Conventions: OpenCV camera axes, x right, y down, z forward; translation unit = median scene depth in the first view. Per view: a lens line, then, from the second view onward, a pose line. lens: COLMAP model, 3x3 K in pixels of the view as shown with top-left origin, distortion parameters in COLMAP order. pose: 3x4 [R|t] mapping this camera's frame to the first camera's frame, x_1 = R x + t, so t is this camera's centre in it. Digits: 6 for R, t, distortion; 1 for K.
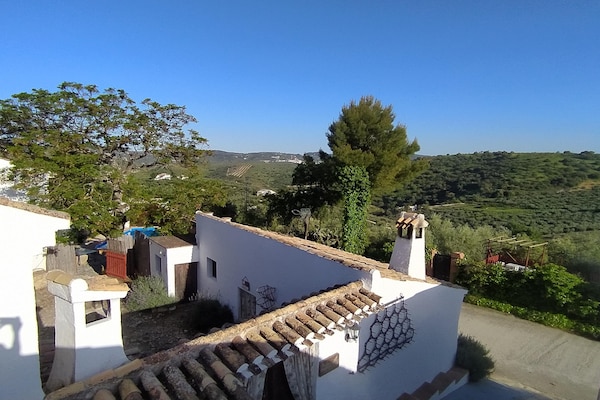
lens RADIAL K [[370.2, 0, 309.1], [0, 370.2, 172.9], [0, 0, 1]] dist [-0.018559, 0.001235]
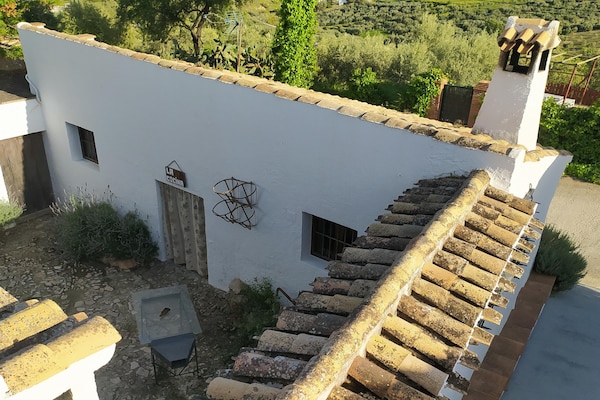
lens RADIAL K [[590.3, 0, 300.2], [0, 590.3, 217.9], [0, 0, 1]] dist [0.050242, -0.017974]
pose [[0.976623, -0.093445, 0.193585, -0.058464], [0.001699, 0.903897, 0.427748, 0.002867], [-0.214952, -0.417420, 0.882925, 0.078078]]
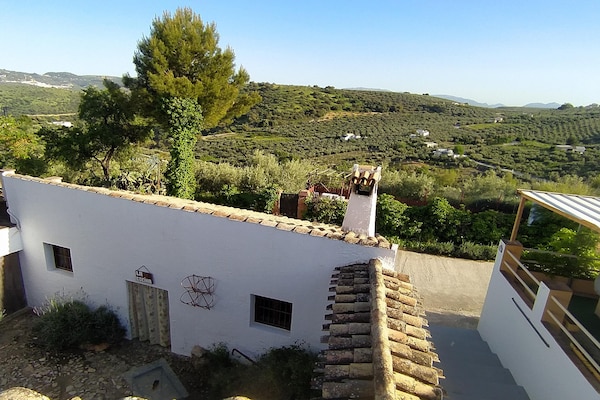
lens RADIAL K [[376.4, 0, 292.4], [0, 376.4, 198.2], [0, 0, 1]] dist [-0.044367, 0.031516]
pose [[0.848925, -0.107042, 0.517560, -0.099386], [-0.026151, 0.969568, 0.243420, -0.007866], [-0.527866, -0.220180, 0.820292, 0.104776]]
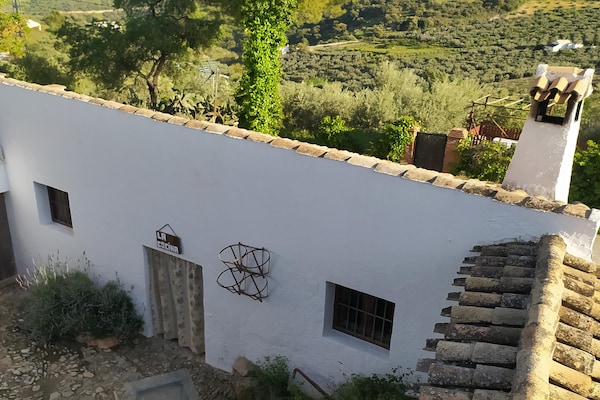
lens RADIAL K [[596.6, 0, 297.1], [0, 596.6, 212.2], [0, 0, 1]] dist [0.046035, -0.006018]
pose [[0.954024, -0.099451, 0.282750, -0.078291], [-0.005593, 0.937278, 0.348538, 0.005949], [-0.299678, -0.334095, 0.893630, 0.111498]]
